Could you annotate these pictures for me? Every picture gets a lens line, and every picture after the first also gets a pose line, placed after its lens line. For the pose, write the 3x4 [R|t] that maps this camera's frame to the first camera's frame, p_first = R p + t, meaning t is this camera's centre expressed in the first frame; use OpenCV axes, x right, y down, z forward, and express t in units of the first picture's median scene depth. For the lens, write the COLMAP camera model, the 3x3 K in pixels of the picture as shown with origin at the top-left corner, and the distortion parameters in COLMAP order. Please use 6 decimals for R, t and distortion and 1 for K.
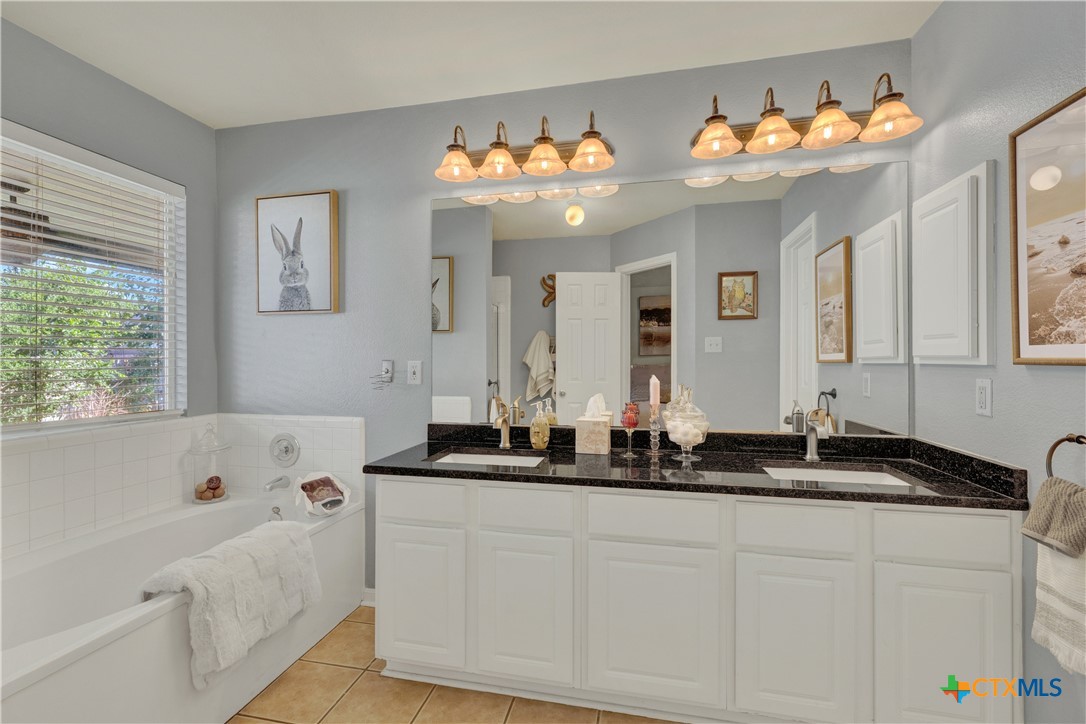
lens RADIAL K [[484.2, 0, 539.7], [0, 484.2, 361.0], [0, 0, 1]] dist [-0.001818, -0.000038]
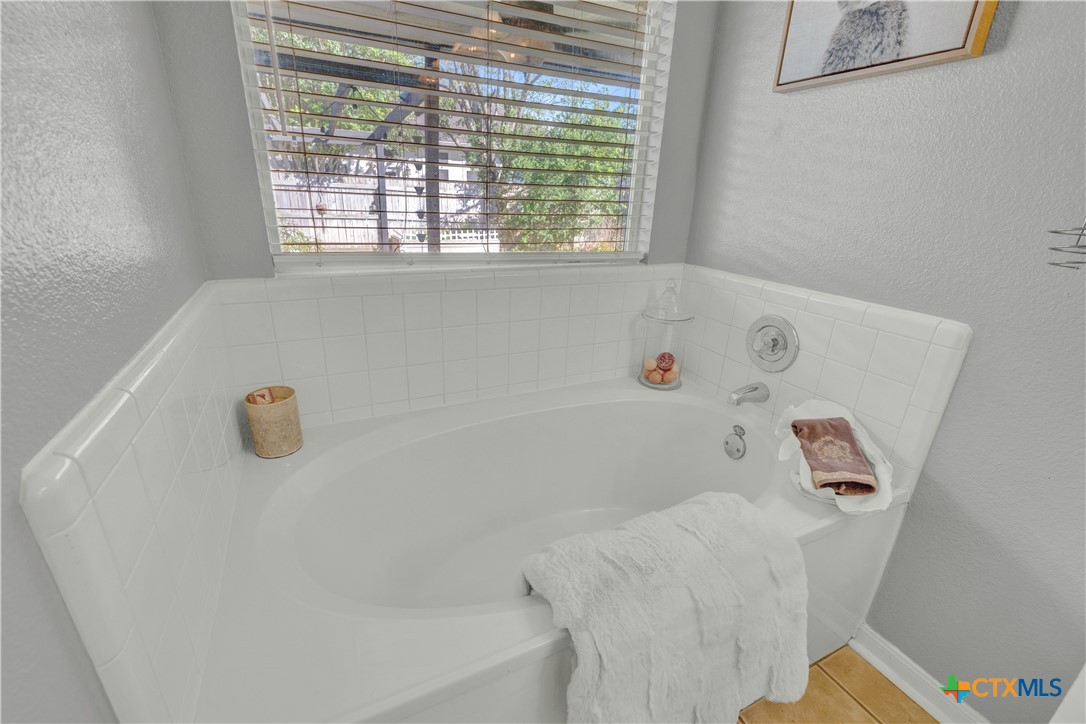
lens RADIAL K [[461.5, 0, 538.3], [0, 461.5, 358.8], [0, 0, 1]] dist [0.001080, 0.000124]
pose [[0.619091, 0.292527, -0.728803, -0.292786], [-0.041981, 0.939035, 0.341249, 0.020765], [0.784196, -0.180668, 0.593629, 0.446882]]
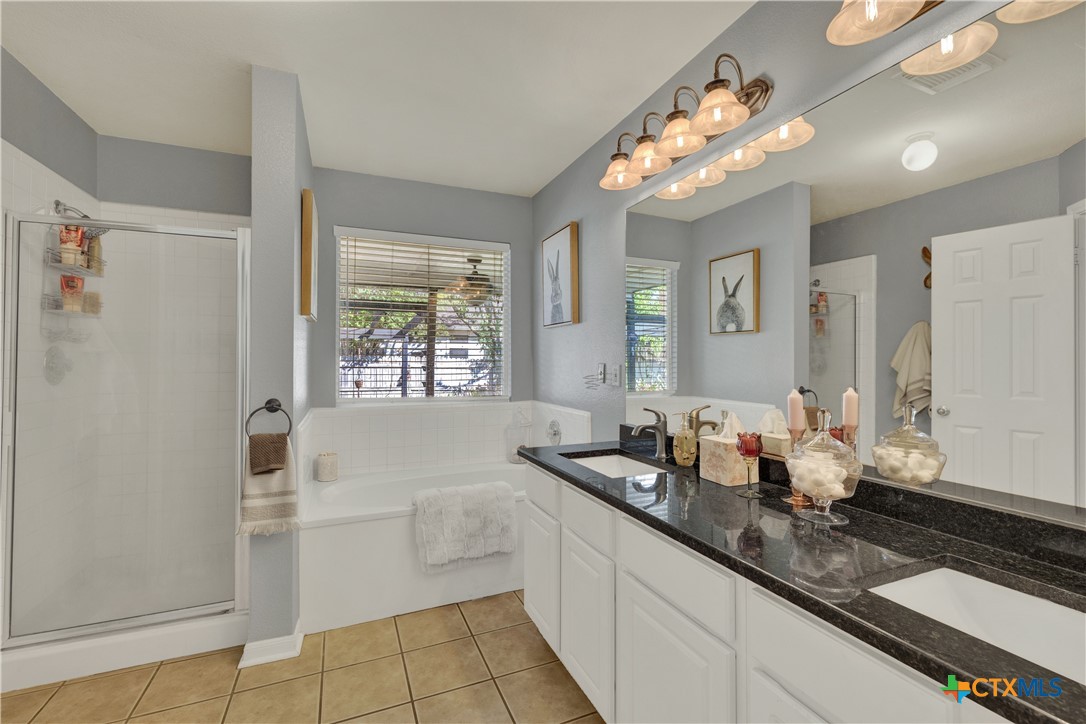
lens RADIAL K [[467.8, 0, 536.1], [0, 467.8, 354.7], [0, 0, 1]] dist [-0.000480, -0.000139]
pose [[0.573273, -0.009690, -0.819307, 0.471493], [-0.002736, 0.999902, -0.013740, -0.005551], [0.819360, 0.010118, 0.573190, 0.256691]]
